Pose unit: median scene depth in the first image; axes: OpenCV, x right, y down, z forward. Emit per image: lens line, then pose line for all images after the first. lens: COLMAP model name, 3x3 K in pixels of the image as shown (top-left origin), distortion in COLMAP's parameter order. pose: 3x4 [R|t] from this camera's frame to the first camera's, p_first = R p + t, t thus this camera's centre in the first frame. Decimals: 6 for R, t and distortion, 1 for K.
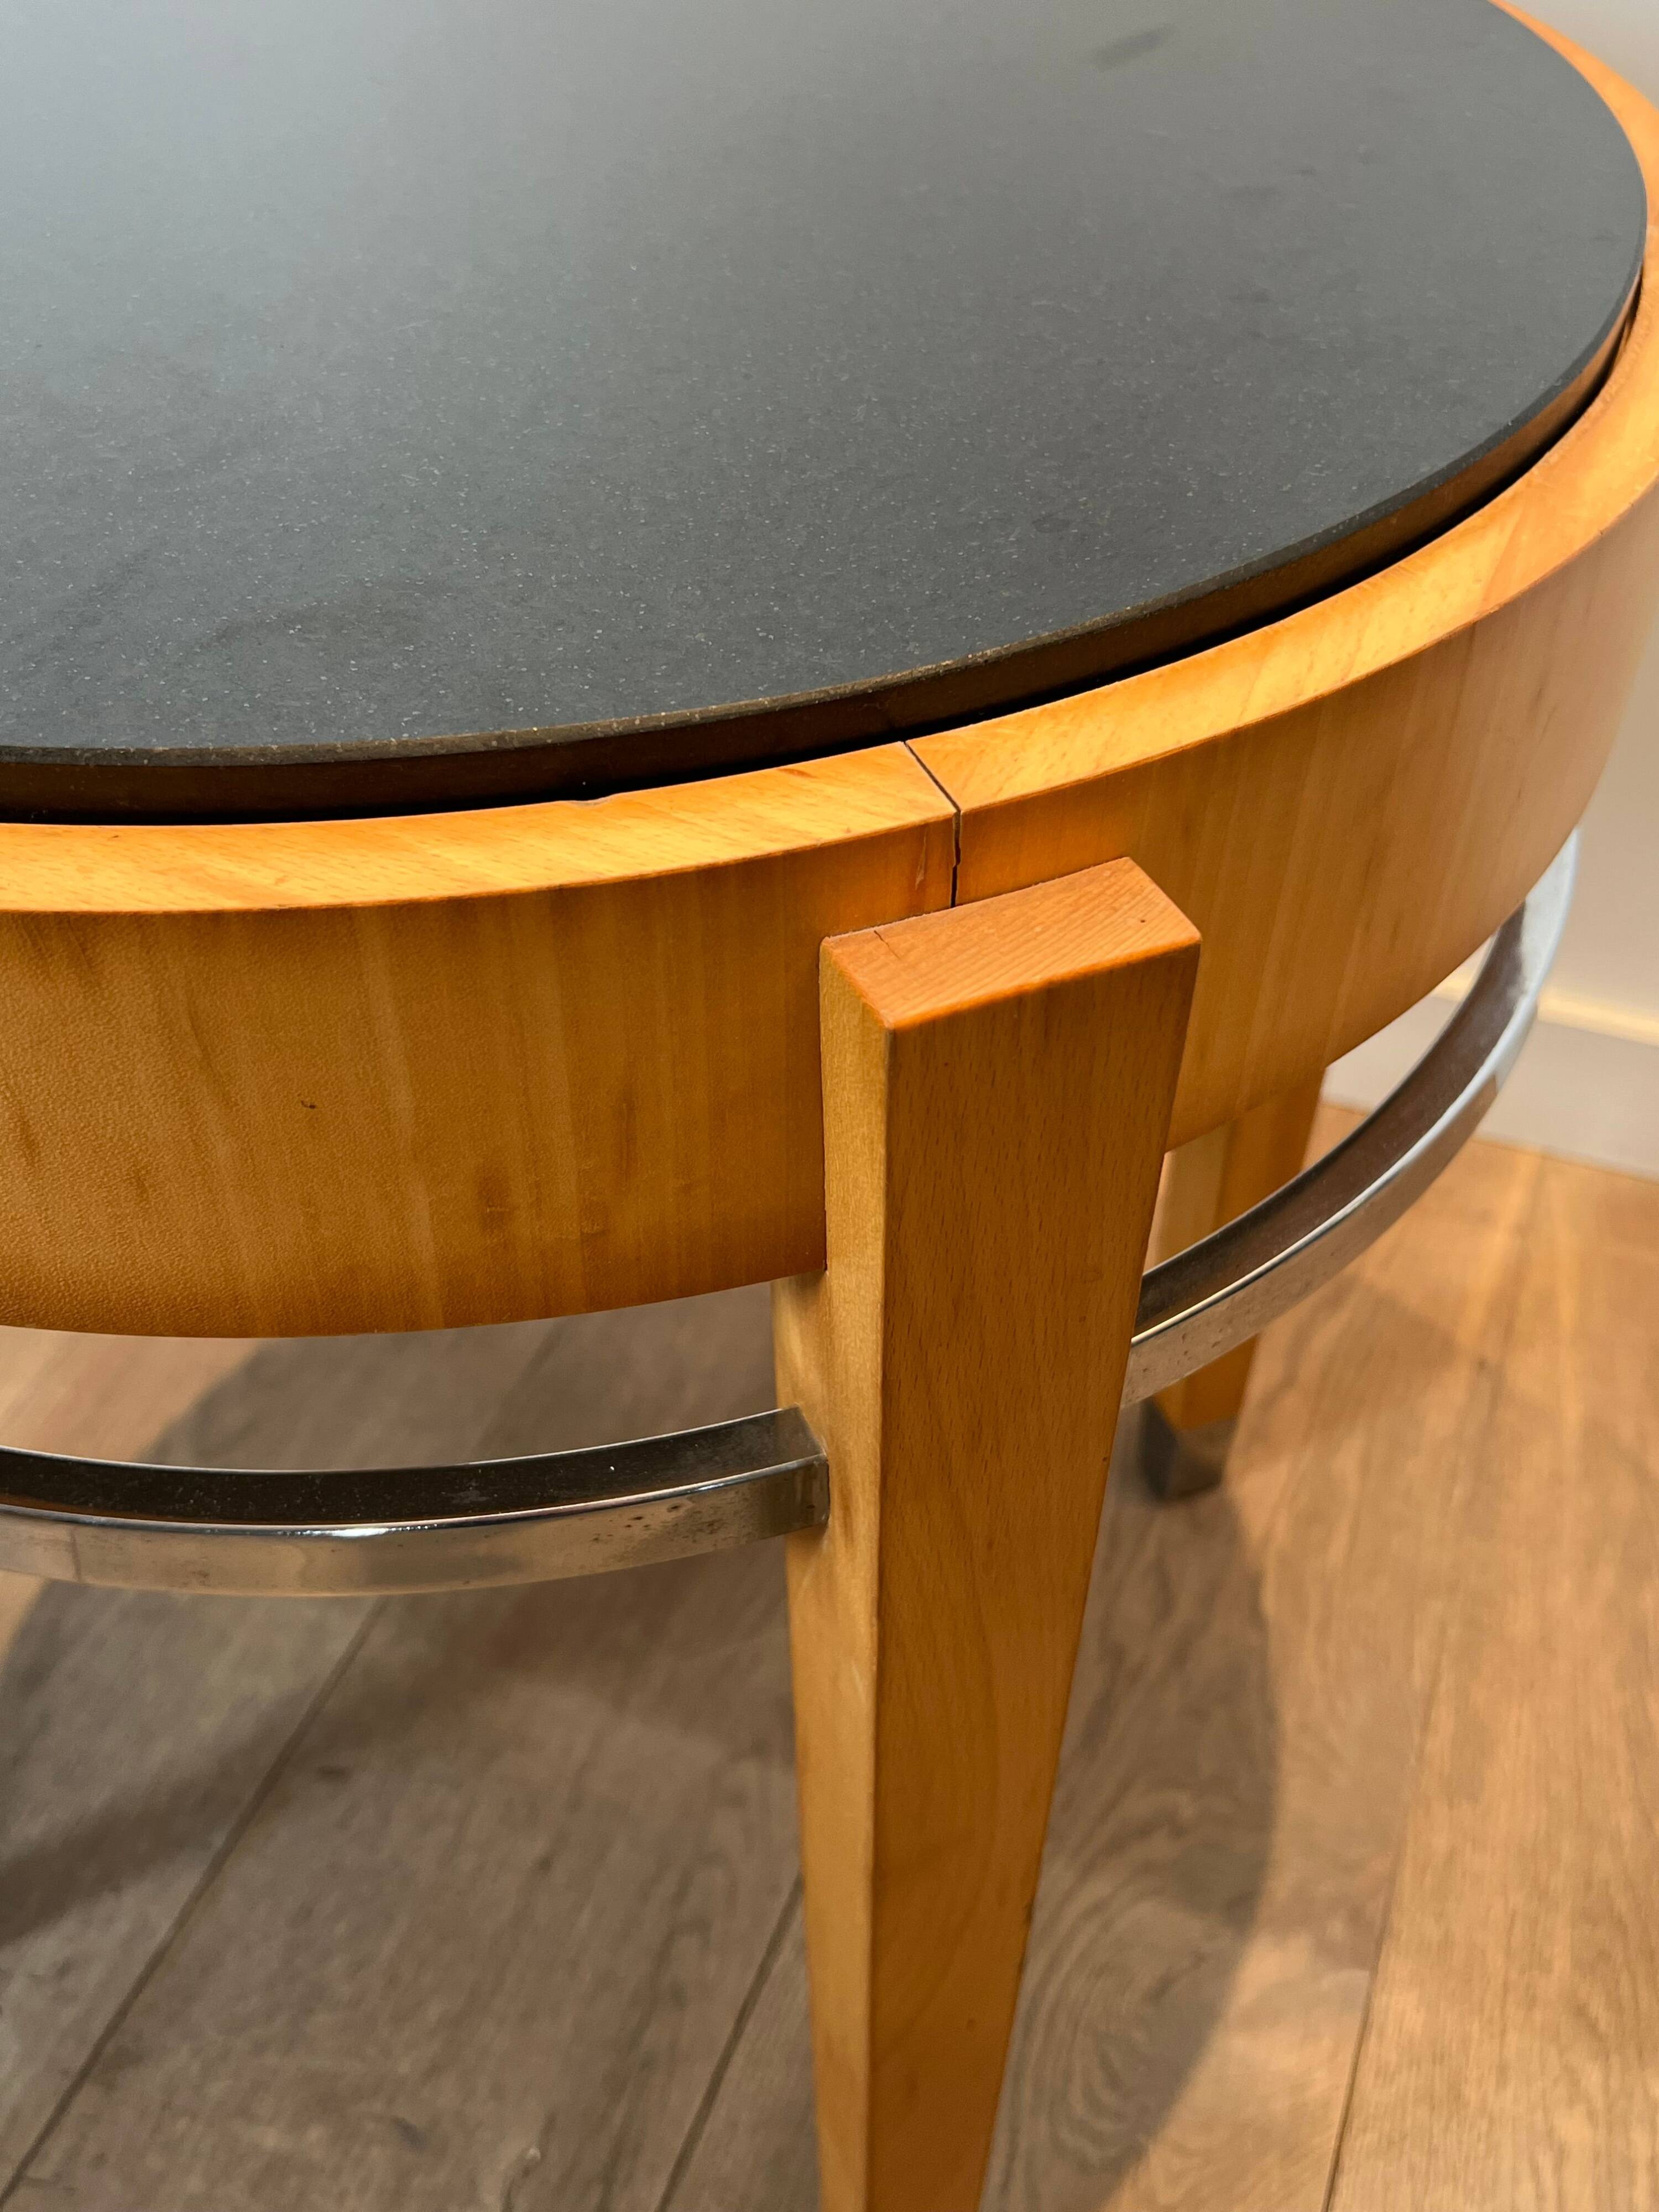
lens RADIAL K [[2251.3, 0, 829.5], [0, 2251.3, 1106.0], [0, 0, 1]] dist [0.004033, -0.017279]
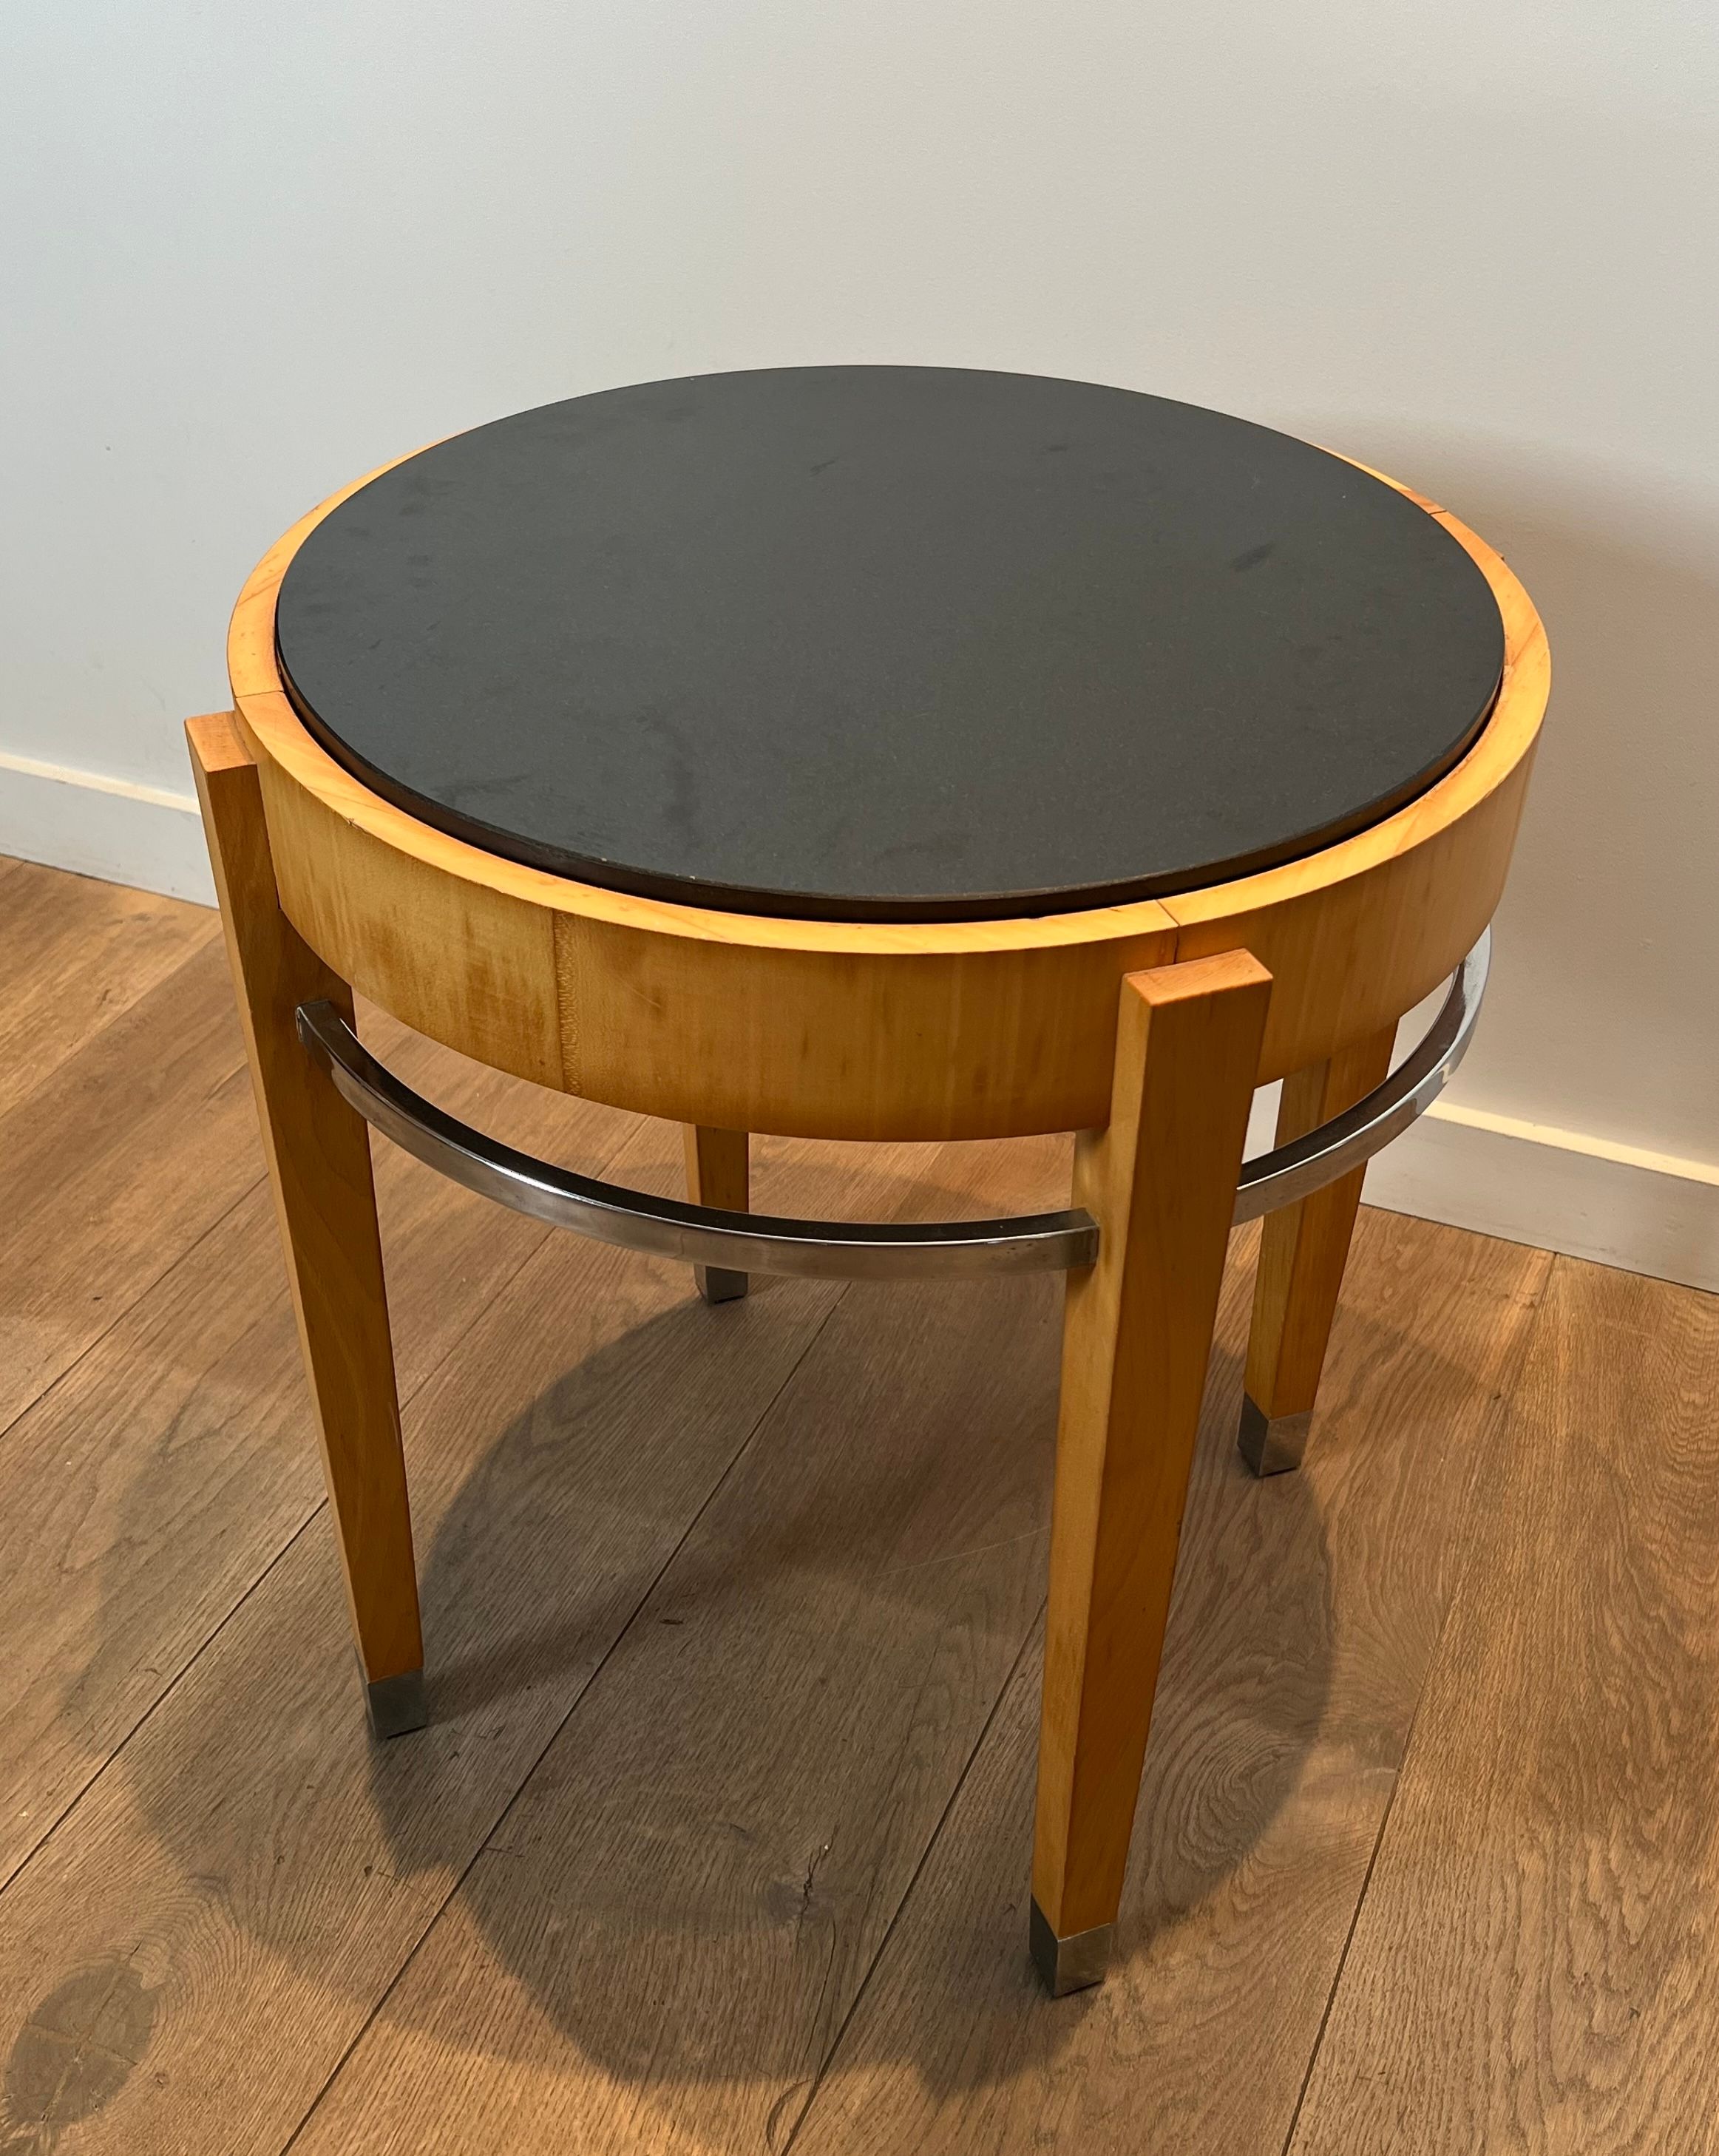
lens RADIAL K [[2236.0, 0, 859.5], [0, 2236.0, 1078.0], [0, 0, 1]] dist [0.107018, -0.289272]
pose [[0.999006, 0.030019, -0.032953, -0.071511], [-0.033210, 0.994330, -0.101015, 0.103122], [0.029734, 0.102009, 0.994339, -0.509989]]
